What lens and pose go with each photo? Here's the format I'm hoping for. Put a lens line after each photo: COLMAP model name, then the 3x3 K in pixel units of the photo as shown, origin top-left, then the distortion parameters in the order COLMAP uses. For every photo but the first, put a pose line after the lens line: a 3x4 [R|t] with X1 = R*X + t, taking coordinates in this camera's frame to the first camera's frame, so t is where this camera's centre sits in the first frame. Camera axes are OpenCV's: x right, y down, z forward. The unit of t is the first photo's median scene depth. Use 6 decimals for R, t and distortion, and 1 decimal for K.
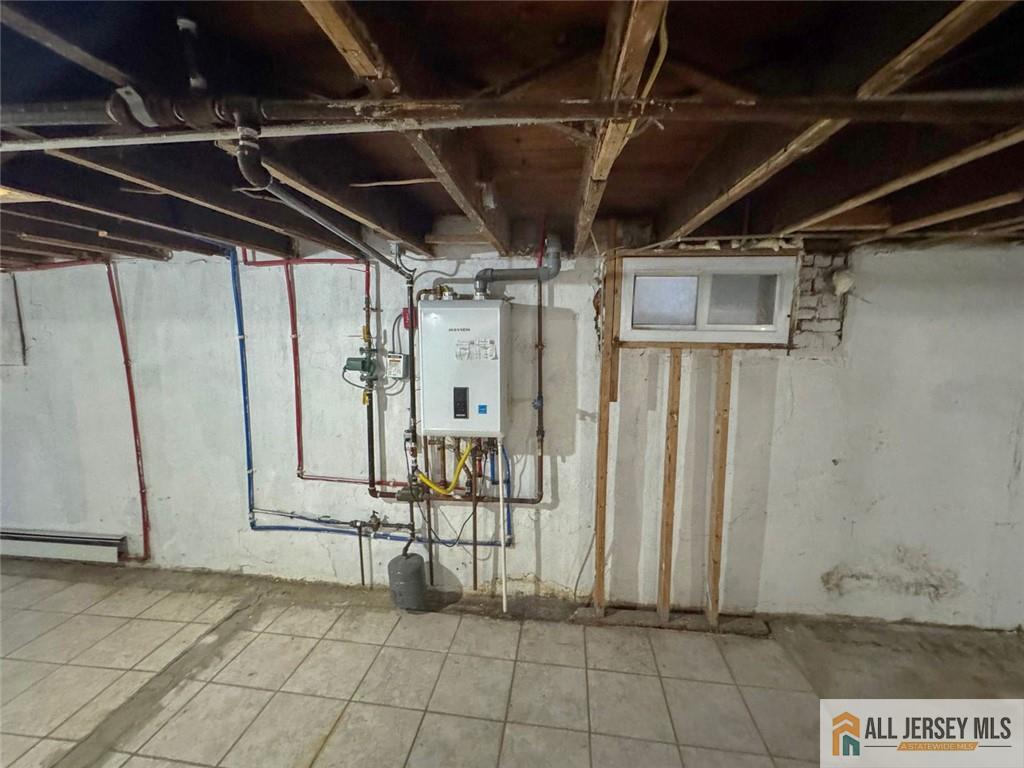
lens RADIAL K [[413.1, 0, 515.2], [0, 413.1, 380.6], [0, 0, 1]] dist [-0.007683, -0.000253]
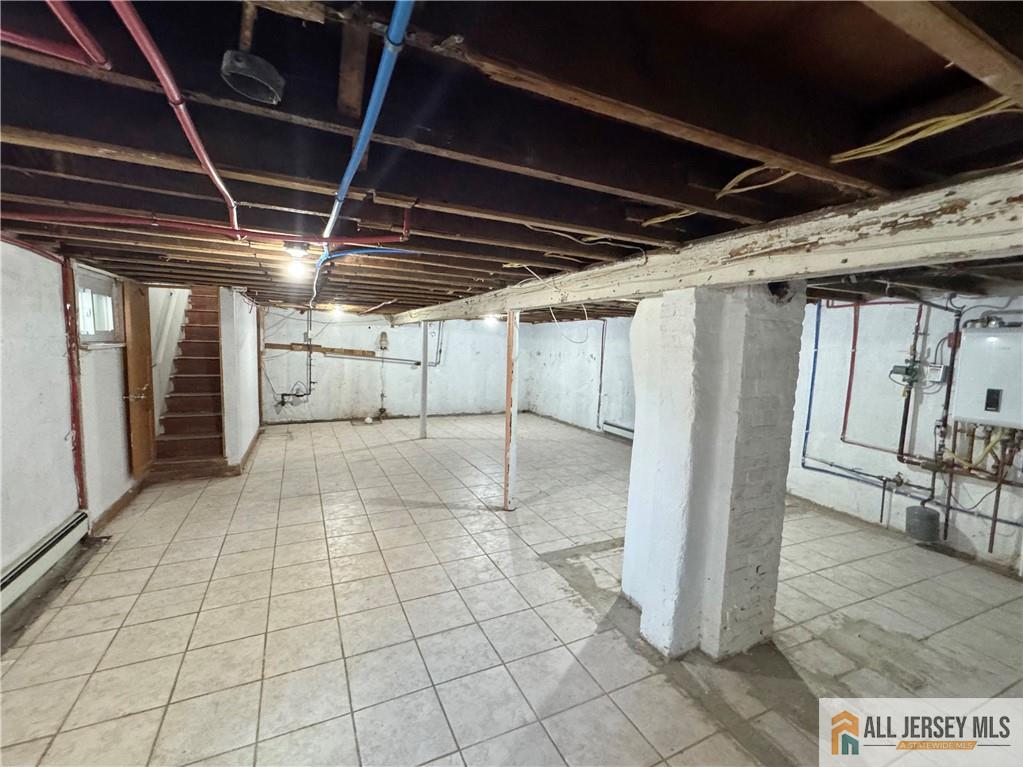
lens RADIAL K [[412.7, 0, 531.9], [0, 412.7, 376.6], [0, 0, 1]] dist [-0.007683, -0.000253]
pose [[0.492255, 0.086685, -0.866124, 0.246796], [-0.139440, 0.990032, 0.019836, 0.140012], [0.859210, 0.111008, 0.499435, -0.888087]]
